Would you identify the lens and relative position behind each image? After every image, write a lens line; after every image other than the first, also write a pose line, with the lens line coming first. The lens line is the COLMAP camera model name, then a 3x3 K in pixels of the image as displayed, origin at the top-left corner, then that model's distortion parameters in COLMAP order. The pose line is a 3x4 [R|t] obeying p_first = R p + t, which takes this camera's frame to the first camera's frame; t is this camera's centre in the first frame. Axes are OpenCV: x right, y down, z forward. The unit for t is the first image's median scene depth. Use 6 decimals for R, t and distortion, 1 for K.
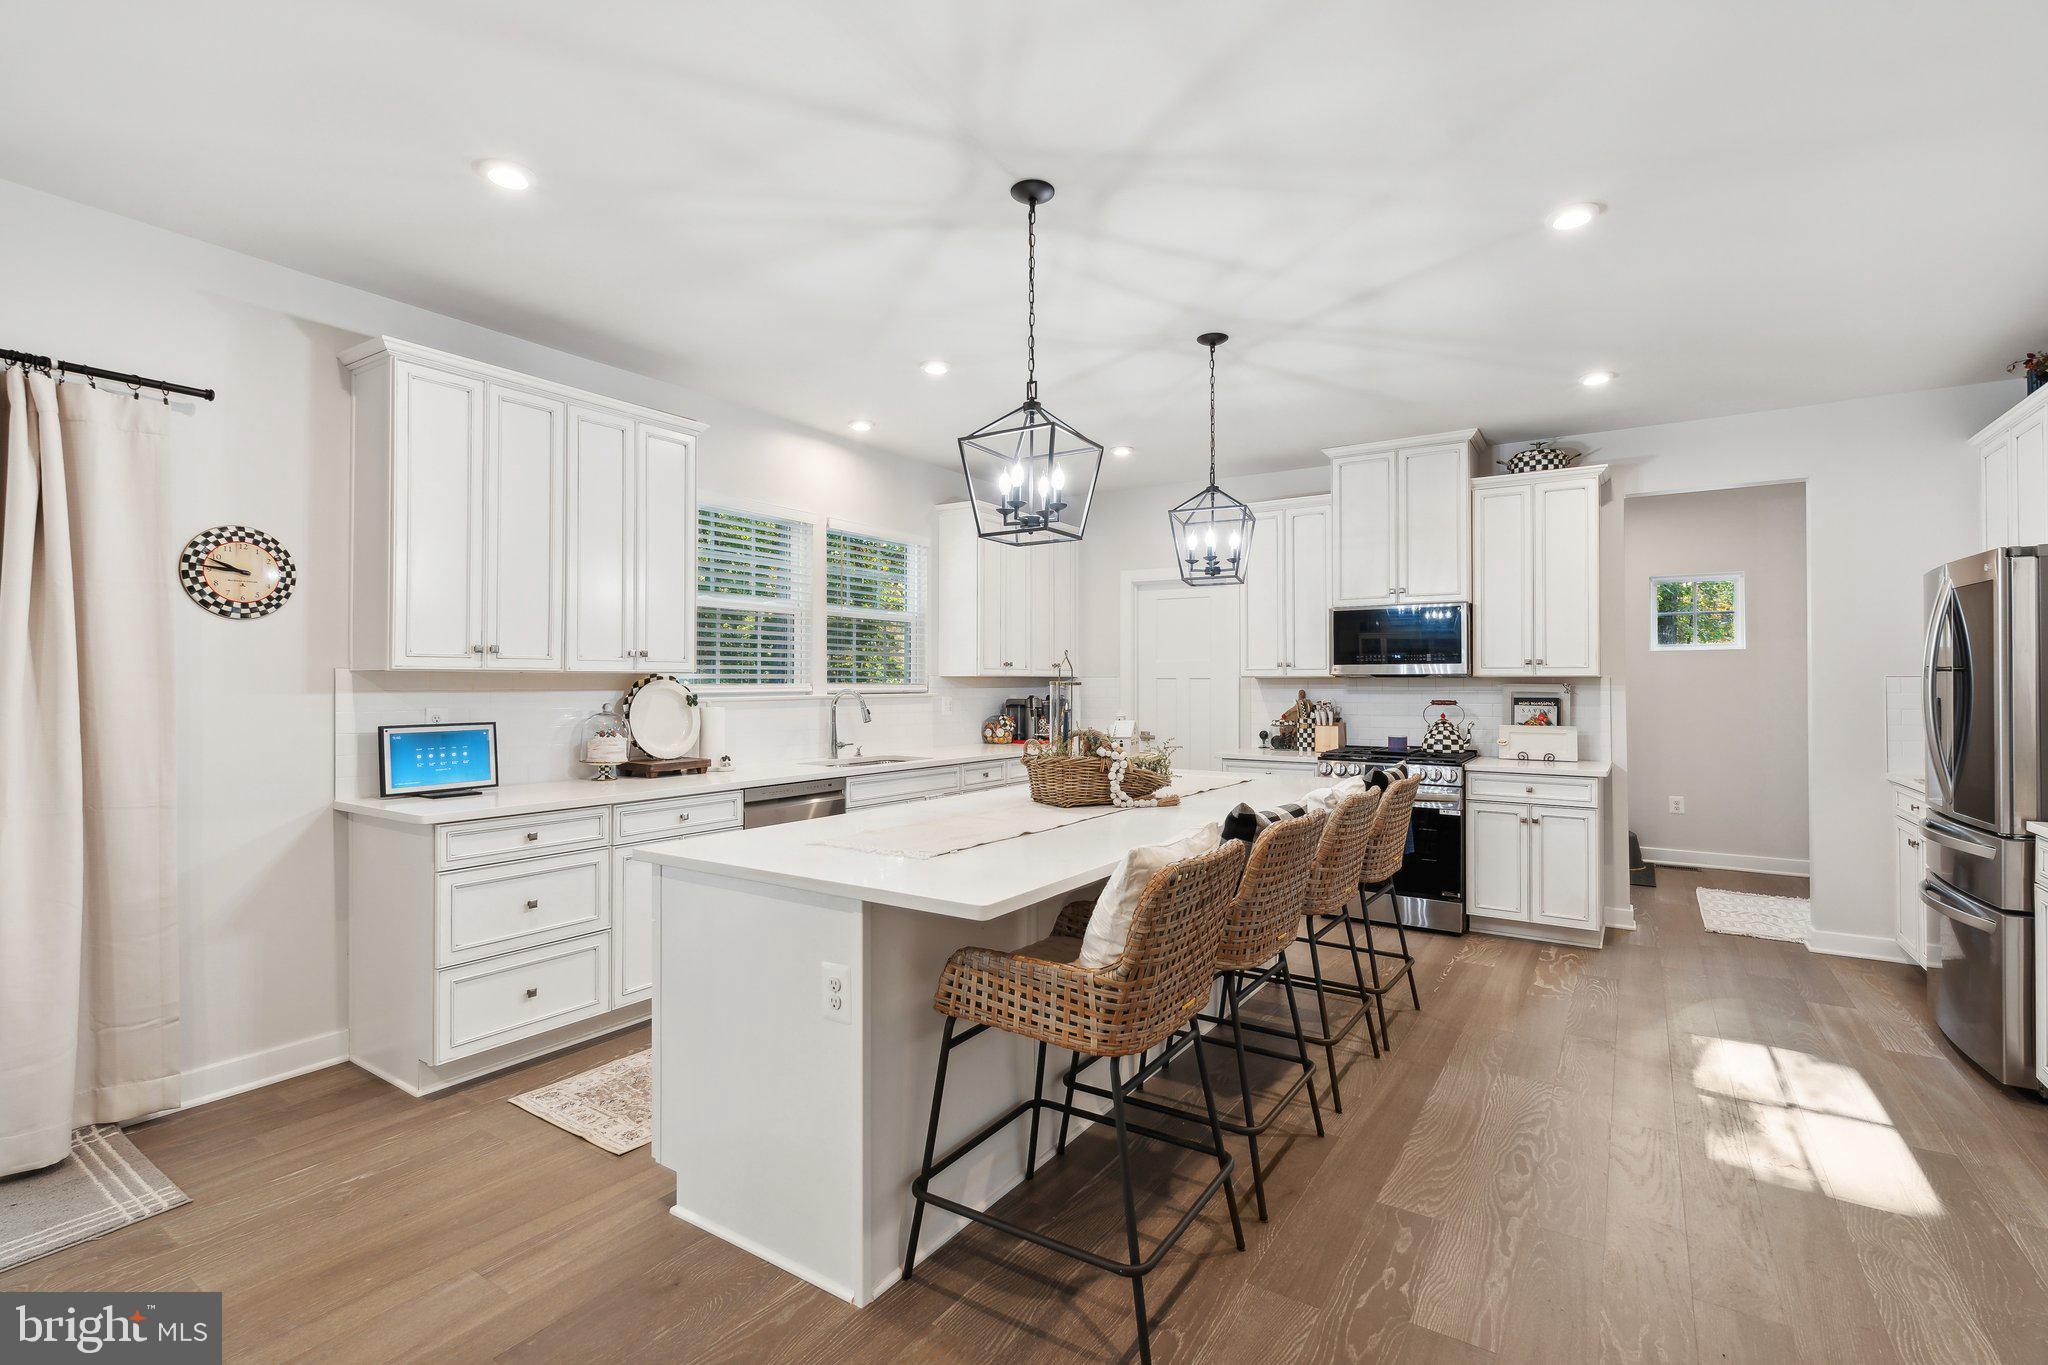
lens RADIAL K [[924.0, 0, 1025.7], [0, 924.0, 669.0], [0, 0, 1]] dist [0.001122, -0.000448]
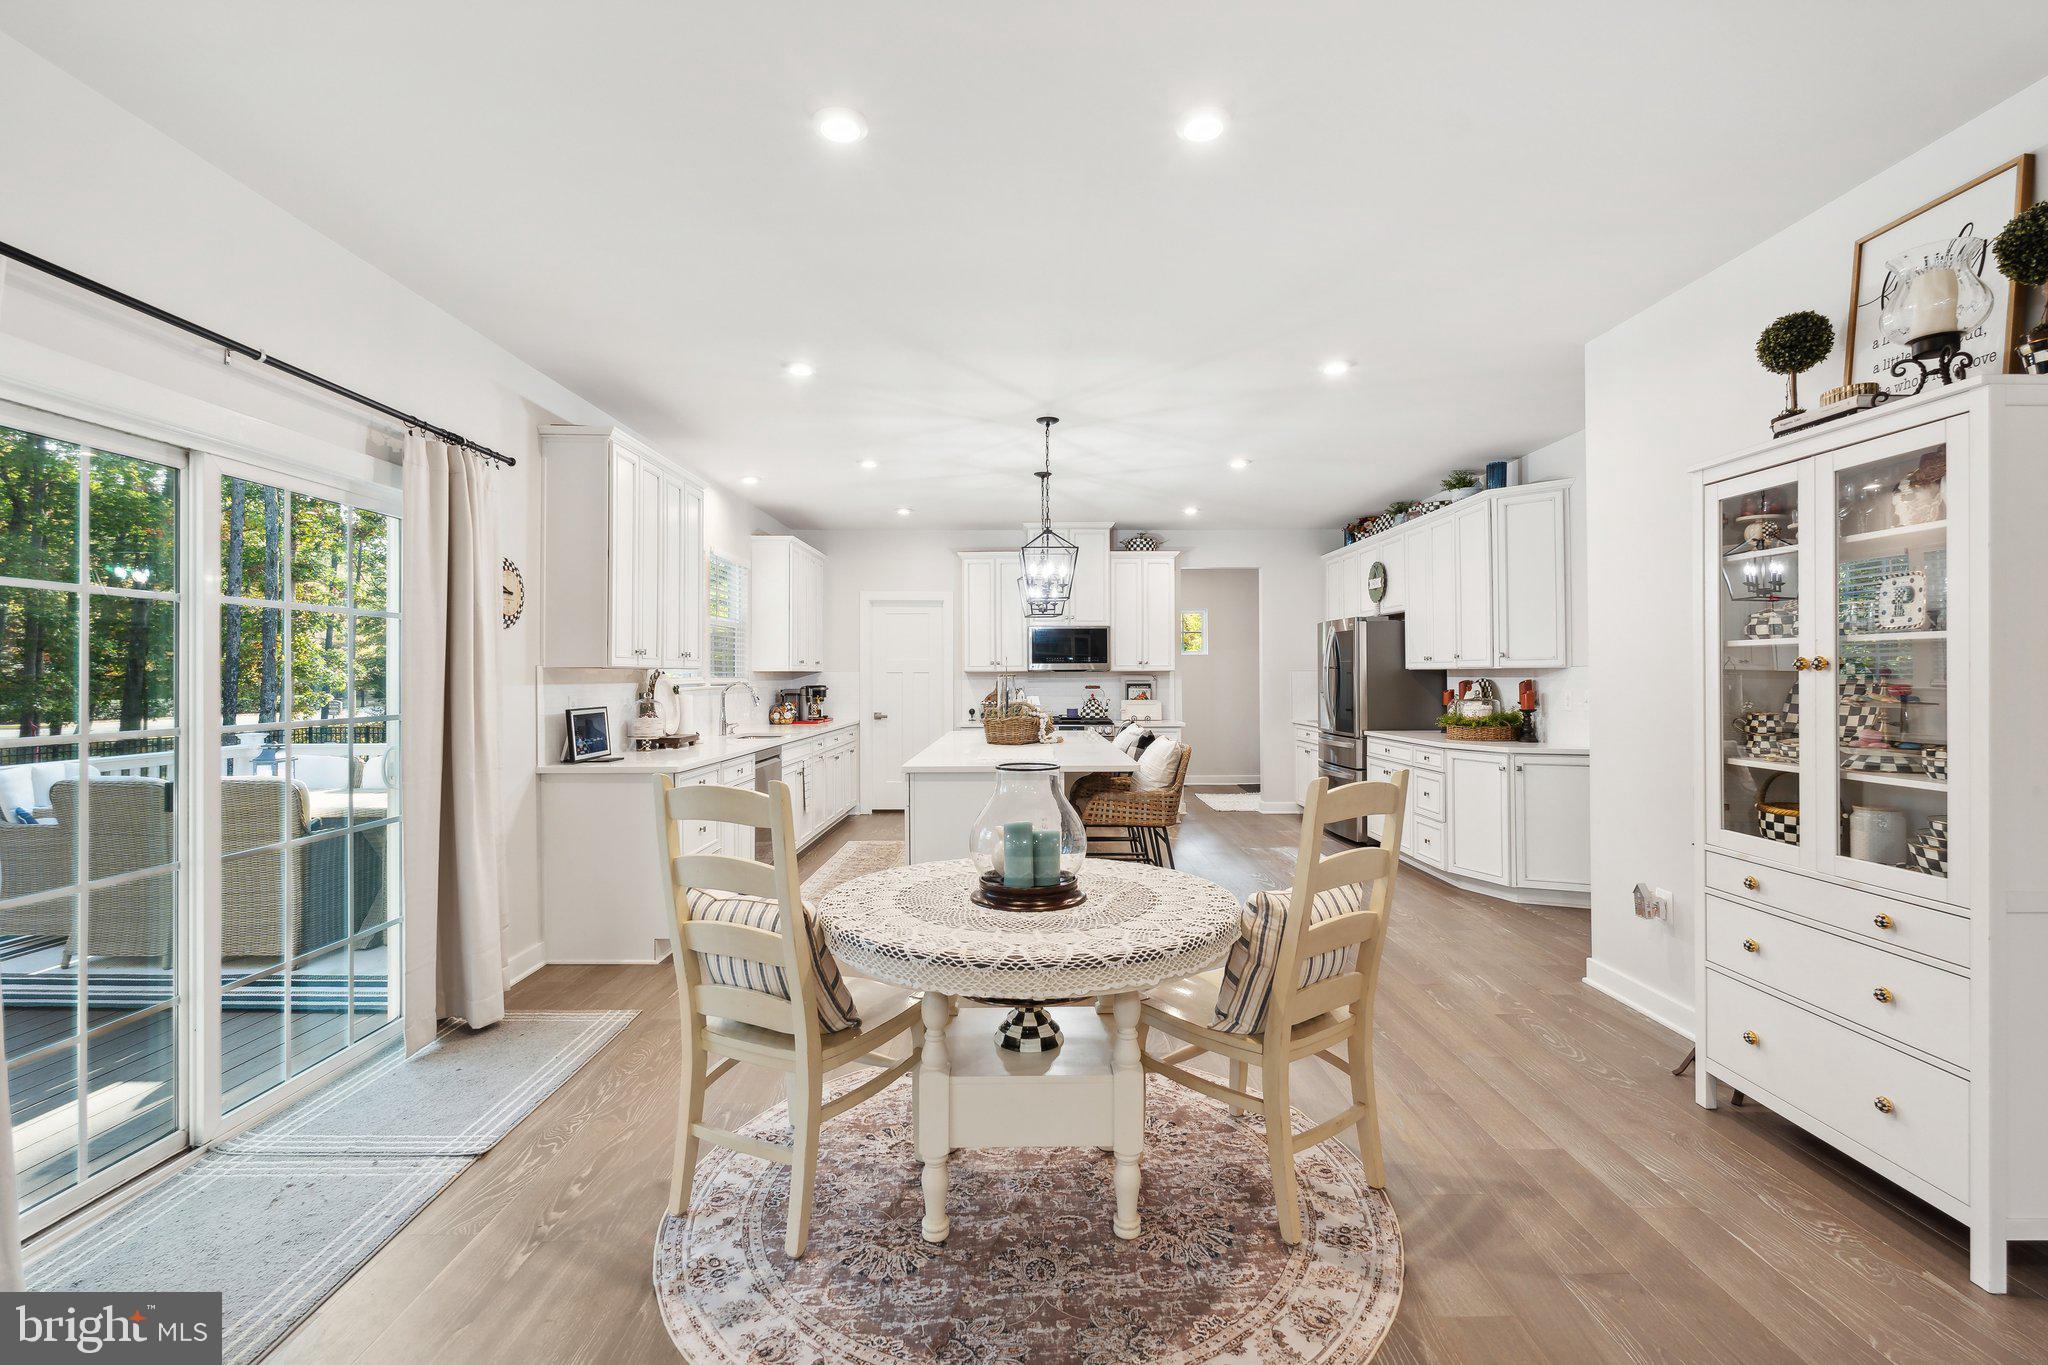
lens RADIAL K [[924.0, 0, 1025.7], [0, 924.0, 669.0], [0, 0, 1]] dist [0.001122, -0.000448]
pose [[0.832896, 0.000312, 0.553430, -0.567768], [-0.003719, 0.999980, 0.005034, -0.003447], [-0.553417, -0.006251, 0.832881, -0.299678]]
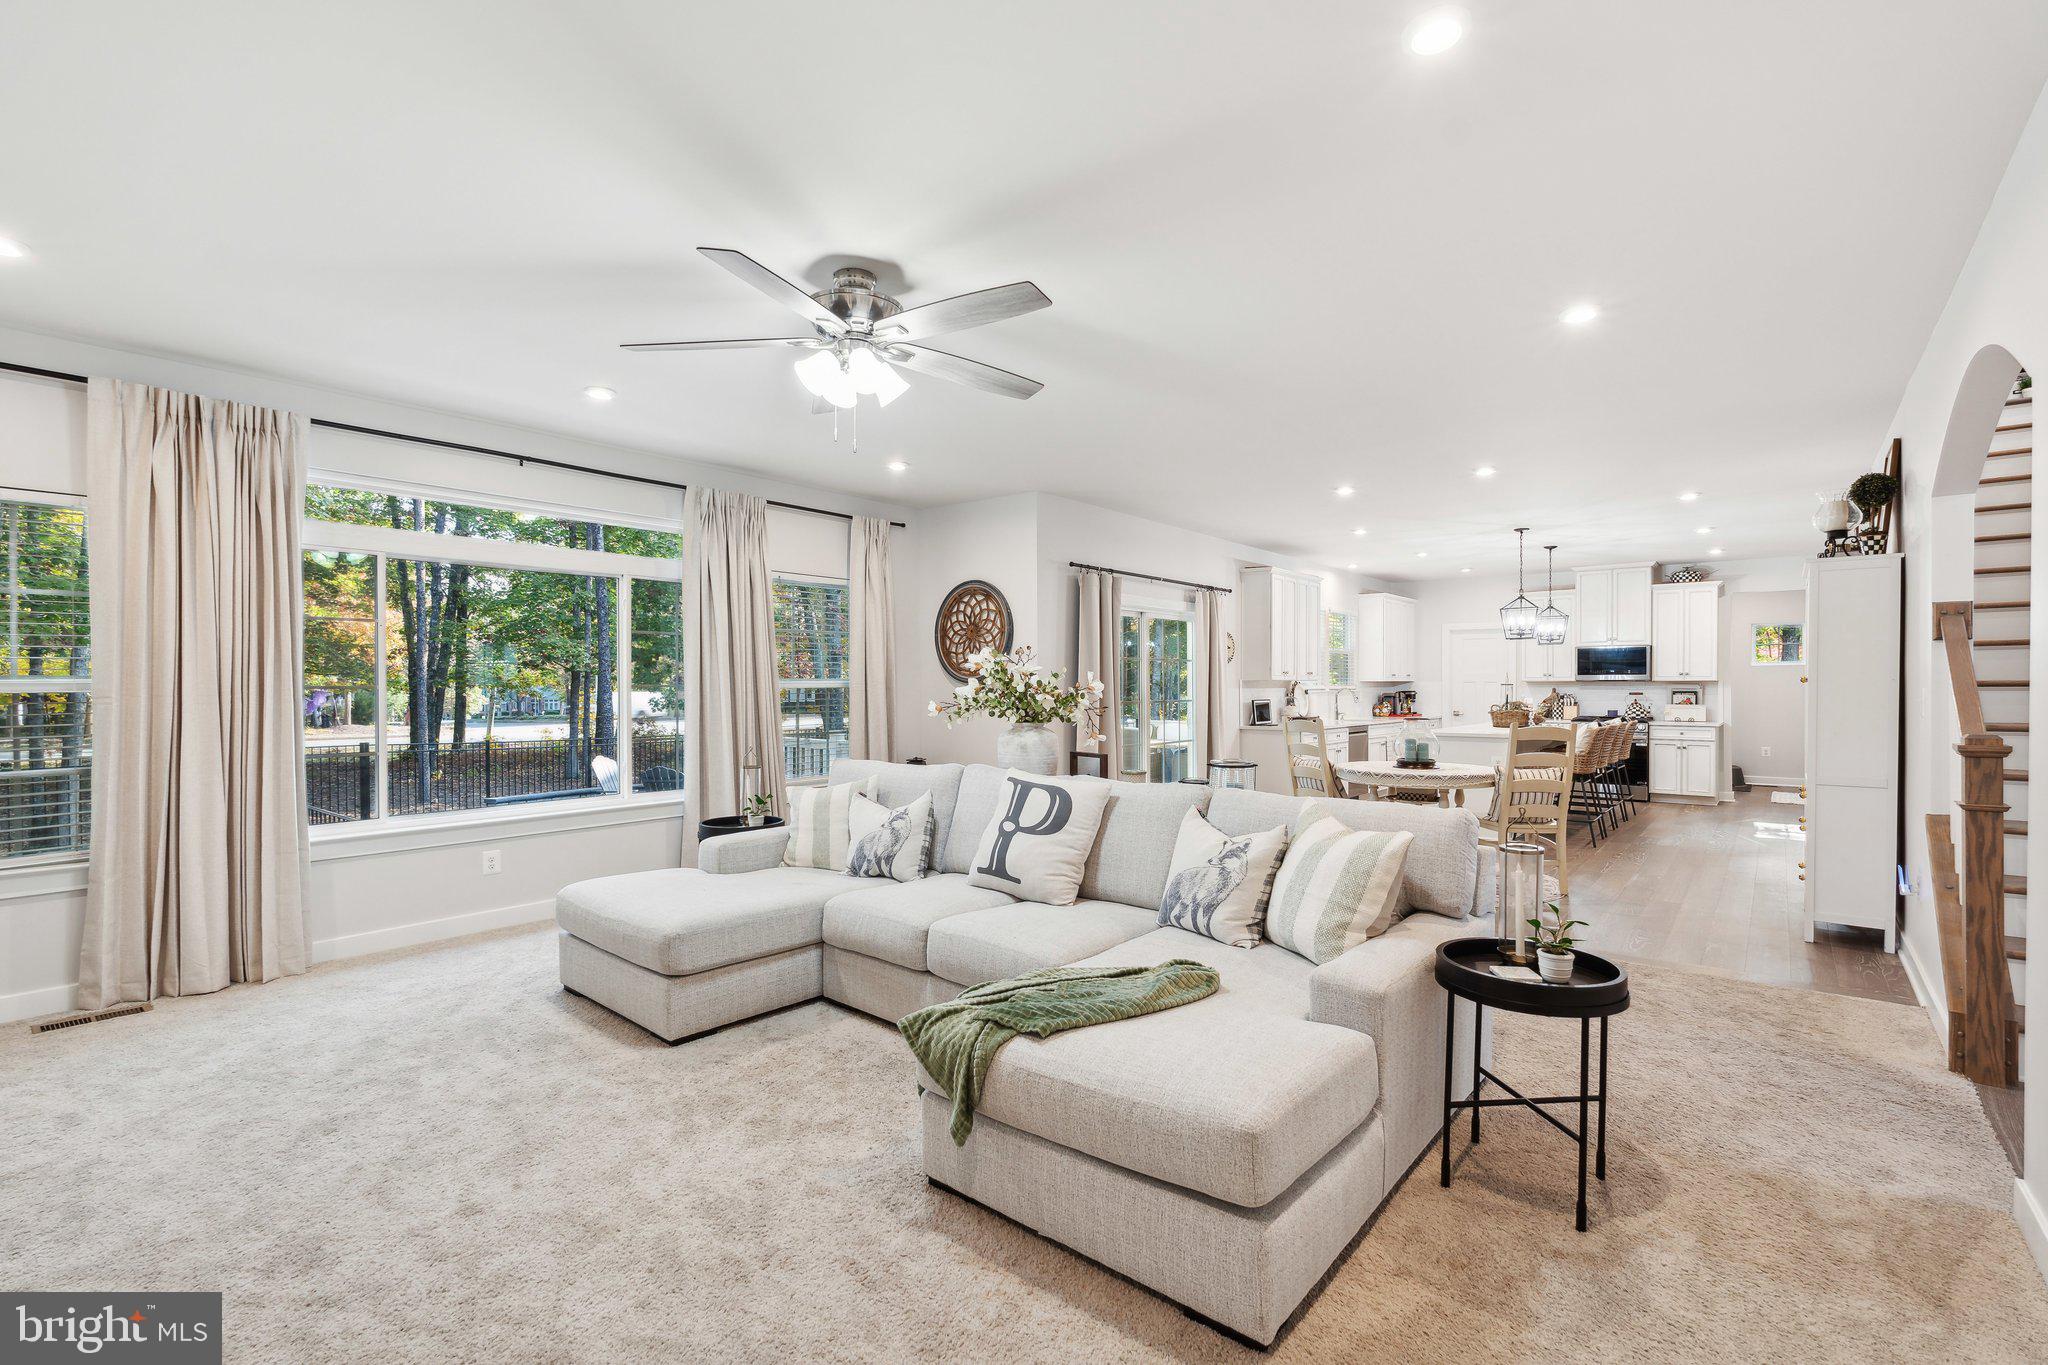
lens RADIAL K [[914.1, 0, 1022.5], [0, 914.1, 686.7], [0, 0, 1]] dist [-0.002988, -0.000525]
pose [[0.993842, -0.002432, -0.110782, -0.701560], [0.004134, 0.999877, 0.015132, -0.015997], [0.110732, -0.015497, 0.993729, -1.206157]]
